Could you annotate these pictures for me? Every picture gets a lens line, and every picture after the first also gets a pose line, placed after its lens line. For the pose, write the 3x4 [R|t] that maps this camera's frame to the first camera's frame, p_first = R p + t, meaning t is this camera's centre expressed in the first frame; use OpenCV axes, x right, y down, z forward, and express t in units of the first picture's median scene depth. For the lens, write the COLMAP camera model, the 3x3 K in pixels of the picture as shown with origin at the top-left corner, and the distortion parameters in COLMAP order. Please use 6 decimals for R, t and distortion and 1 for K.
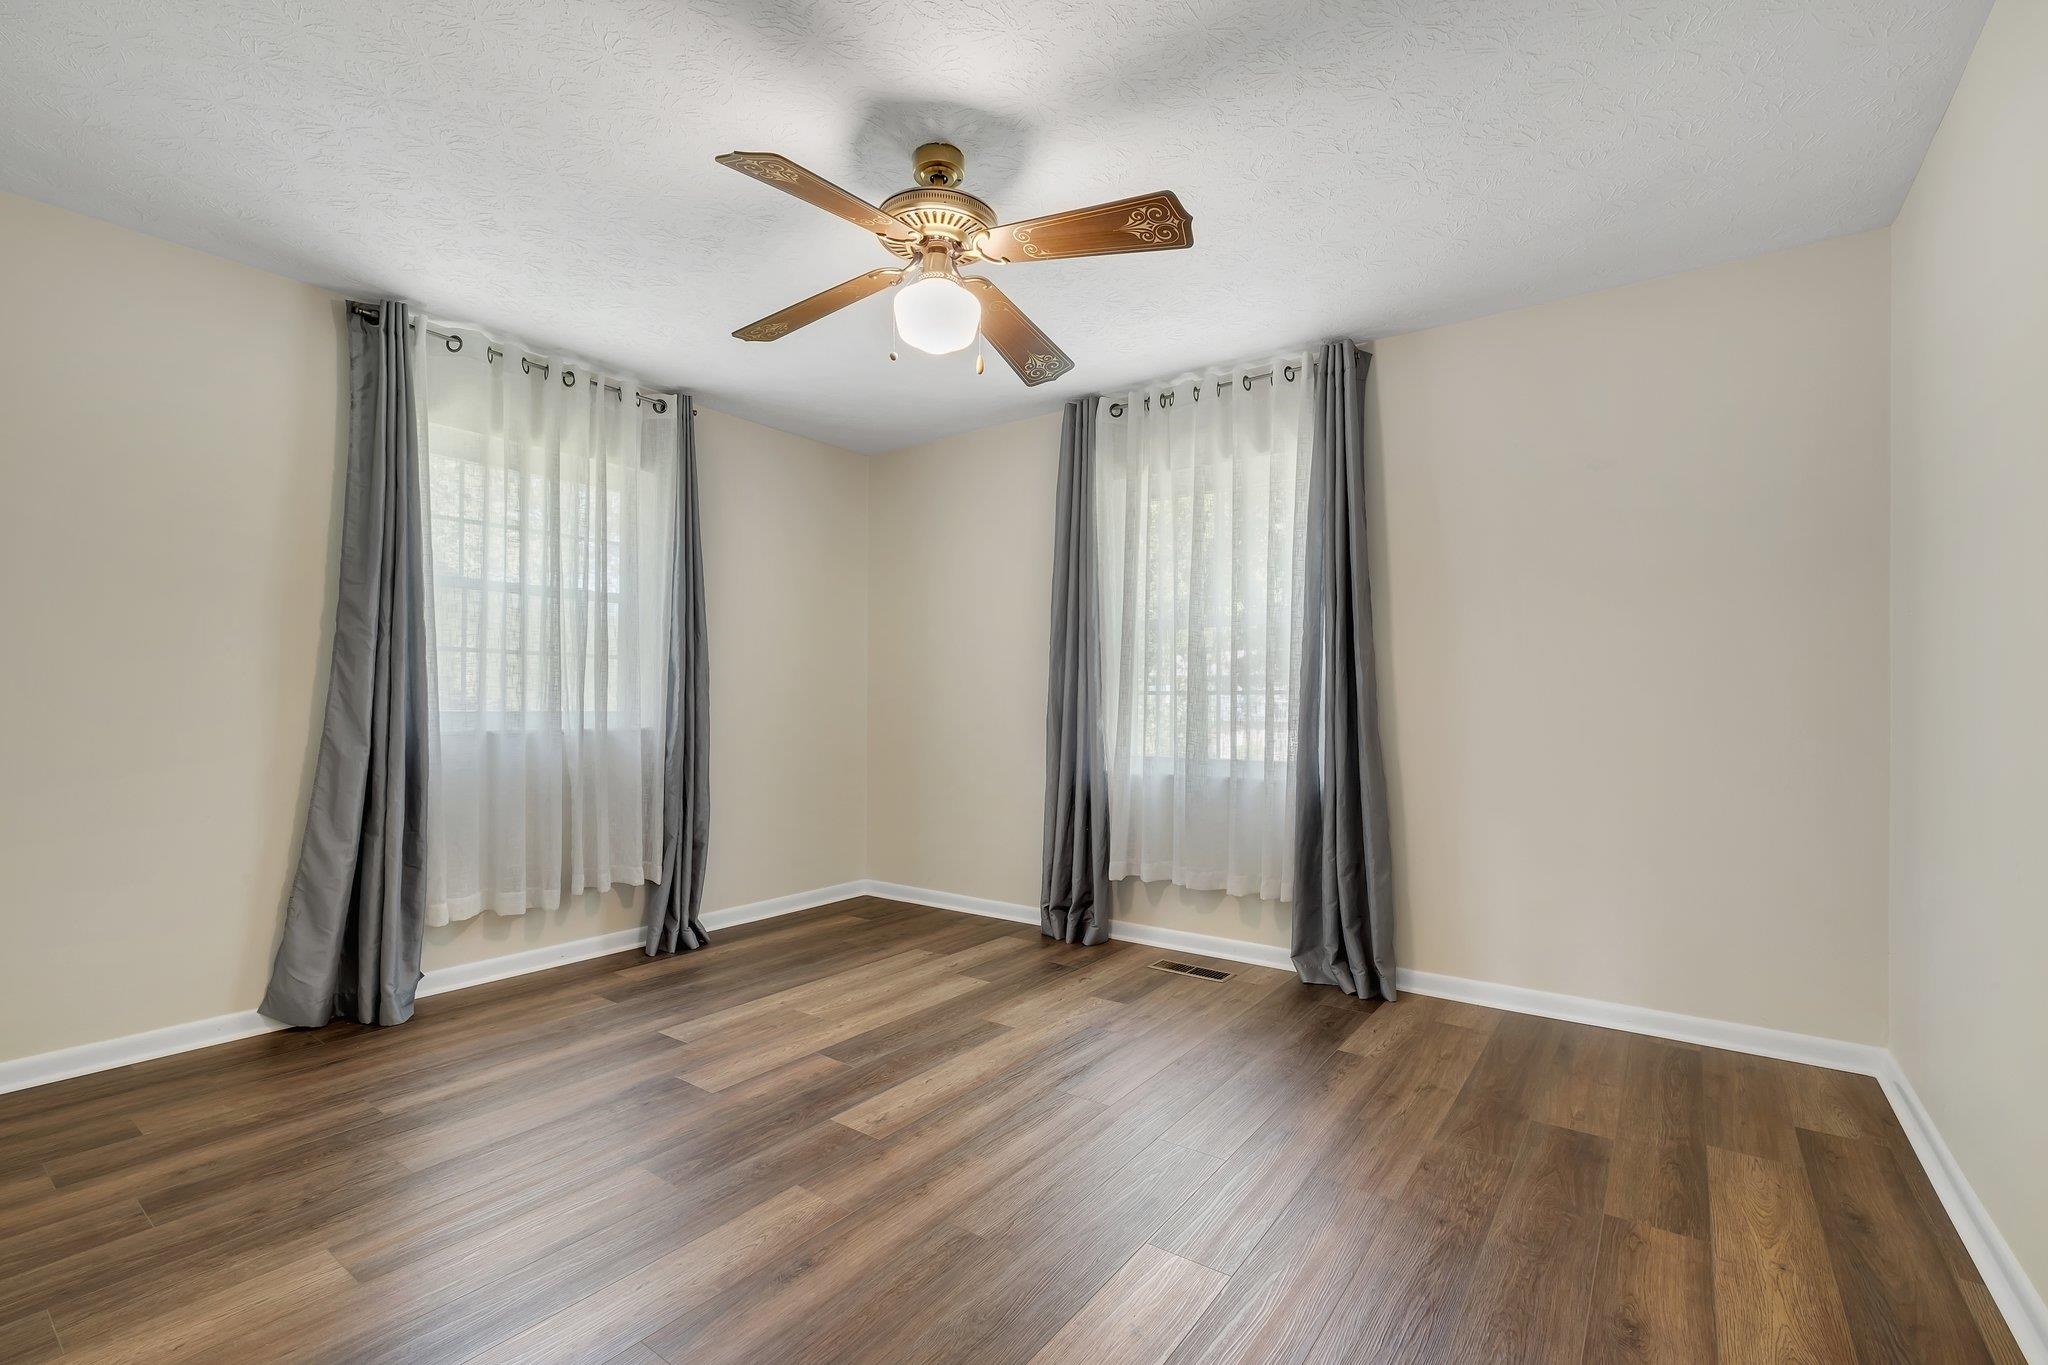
lens RADIAL K [[892.8, 0, 1021.9], [0, 892.8, 686.0], [0, 0, 1]] dist [-0.004022, -0.000304]
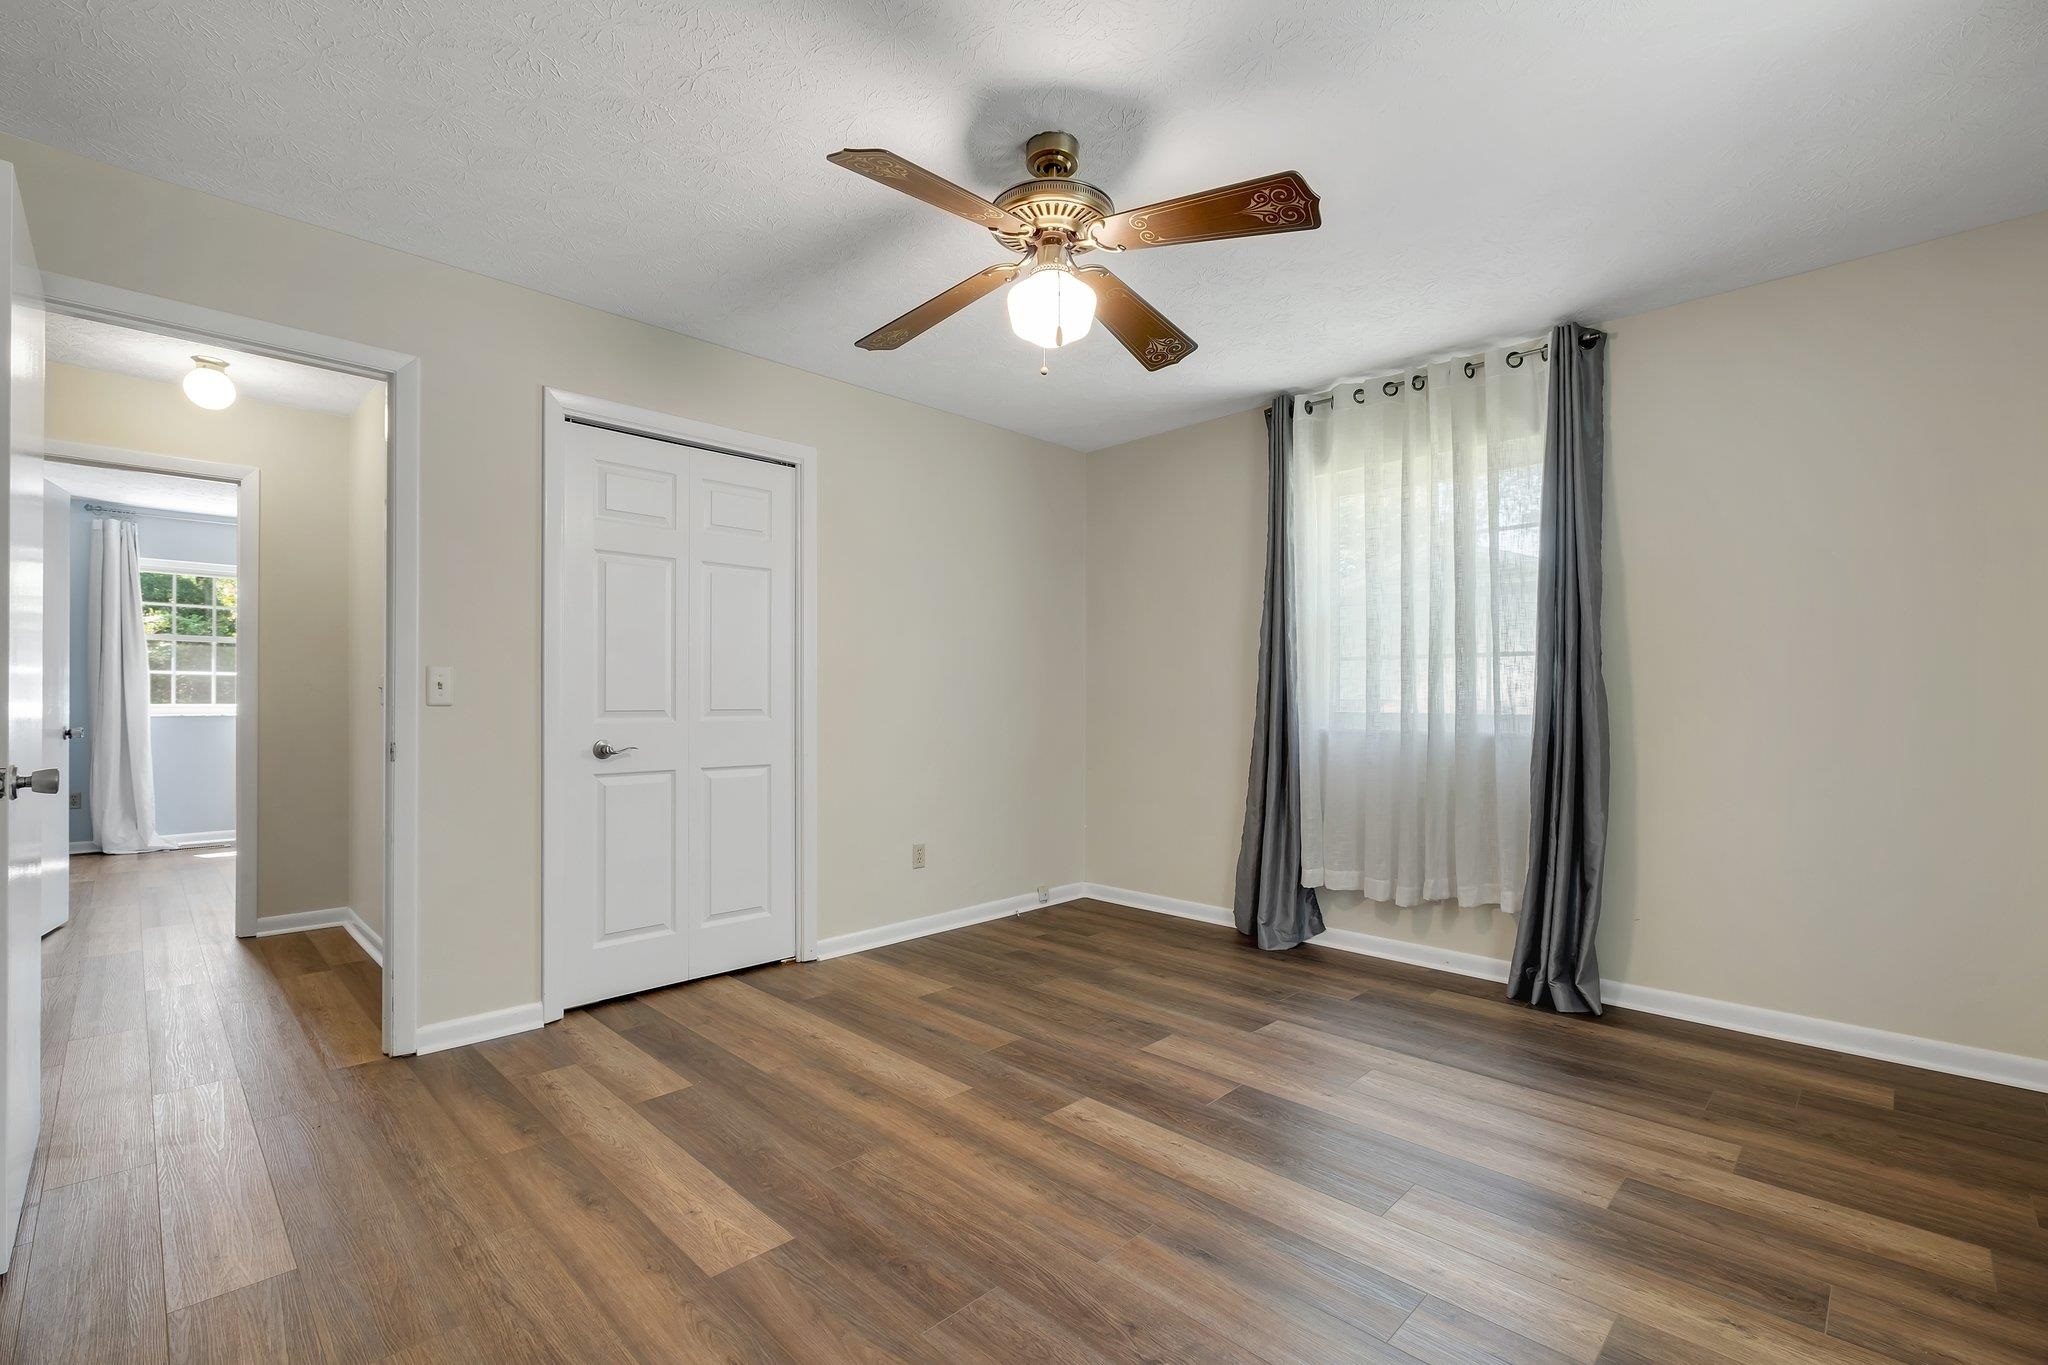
lens RADIAL K [[892.8, 0, 1018.5], [0, 892.8, 695.2], [0, 0, 1]] dist [-0.004022, -0.000304]
pose [[-0.148191, -0.013000, -0.988873, 0.548751], [0.016884, 0.999735, -0.015673, 0.015116], [0.988815, -0.019018, -0.147932, 0.699559]]
